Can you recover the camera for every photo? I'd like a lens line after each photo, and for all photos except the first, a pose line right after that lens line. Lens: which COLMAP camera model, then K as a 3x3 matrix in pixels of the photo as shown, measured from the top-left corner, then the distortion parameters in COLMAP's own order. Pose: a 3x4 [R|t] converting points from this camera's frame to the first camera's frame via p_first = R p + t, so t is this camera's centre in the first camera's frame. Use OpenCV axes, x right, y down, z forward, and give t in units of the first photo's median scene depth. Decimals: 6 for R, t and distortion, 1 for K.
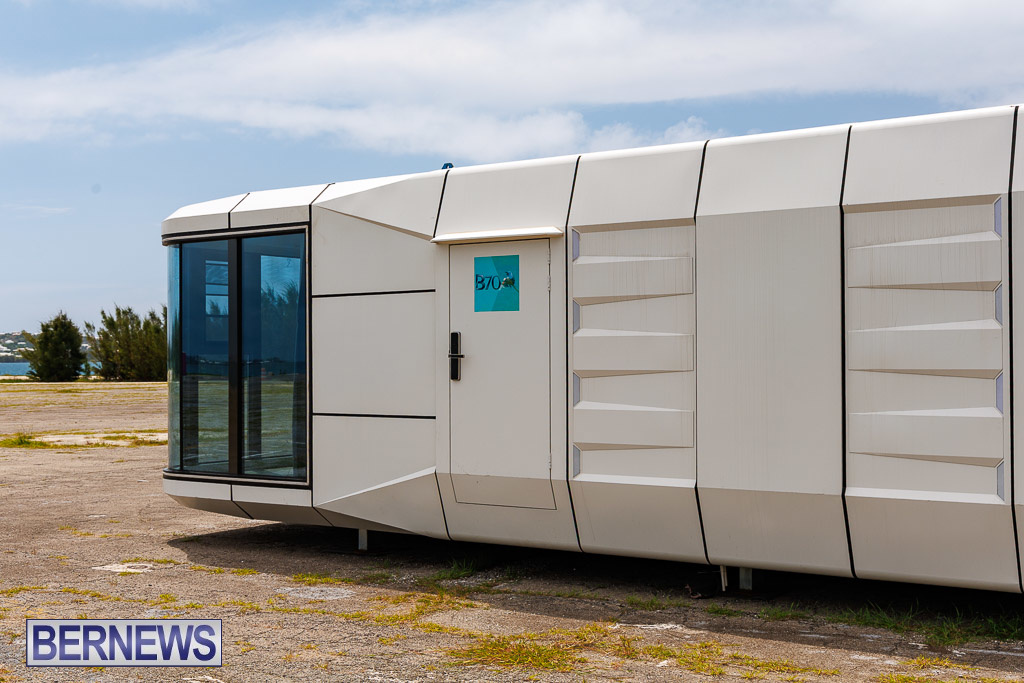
lens RADIAL K [[1372.0, 0, 502.0], [0, 1372.0, 342.8], [0, 0, 1]] dist [-0.005387, 0.000000]
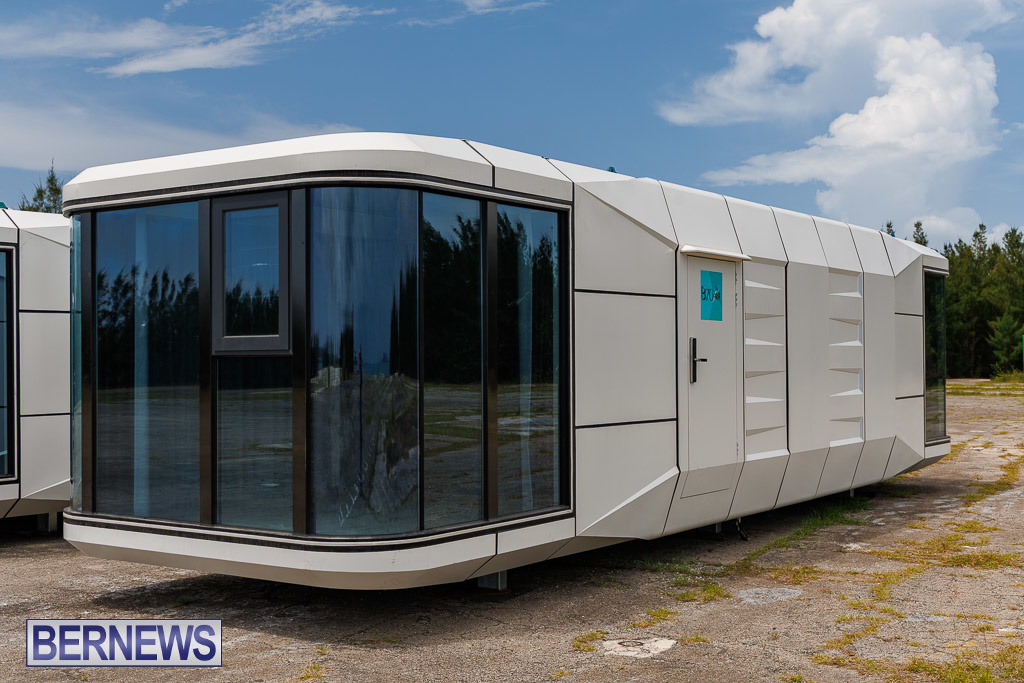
lens RADIAL K [[1277.8, 0, 511.2], [0, 1277.8, 341.2], [0, 0, 1]] dist [0.015876, 0.000000]
pose [[-0.014363, 0.020337, 0.999690, -1.023536], [-0.004622, 0.999781, -0.020405, 0.015872], [-0.999886, -0.004914, -0.014266, 1.152177]]
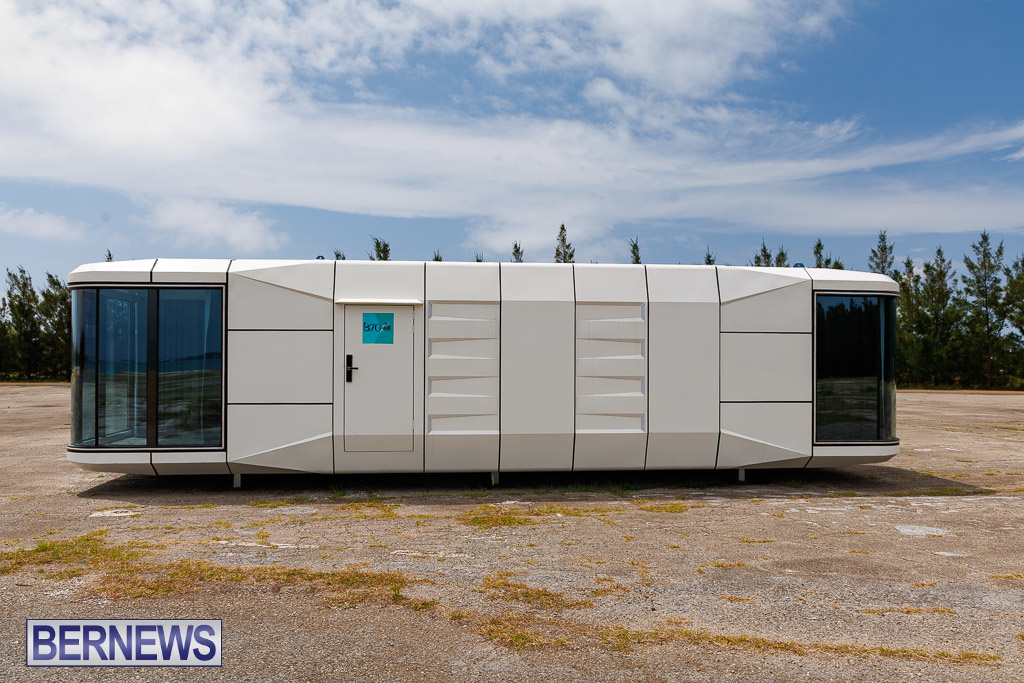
lens RADIAL K [[835.2, 0, 546.5], [0, 835.2, 354.4], [0, 0, 1]] dist [-0.034970, 0.013291]
pose [[0.733707, 0.013669, 0.679328, -0.572838], [-0.014296, 0.999887, -0.004678, -0.006803], [-0.679316, -0.006279, 0.733819, 0.043611]]
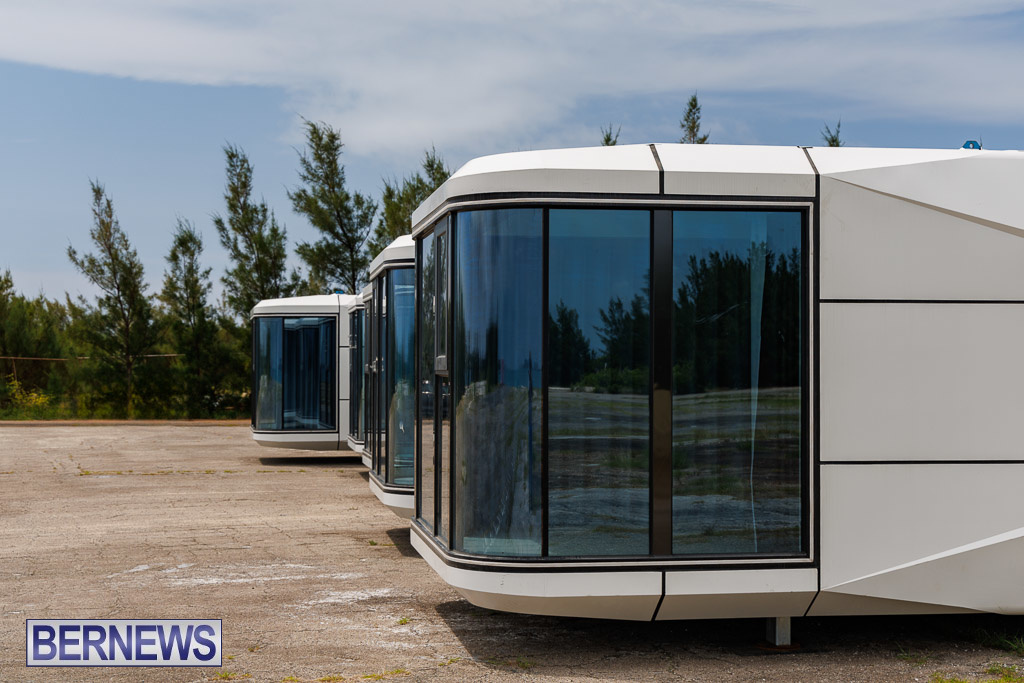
lens RADIAL K [[1590.8, 0, 533.6], [0, 1590.8, 312.7], [0, 0, 1]] dist [0.064129, 0.000000]
pose [[0.701633, 0.030919, 0.711867, -0.928500], [-0.015447, 0.999483, -0.028186, -0.001436], [-0.712371, 0.008780, 0.701748, 0.564482]]
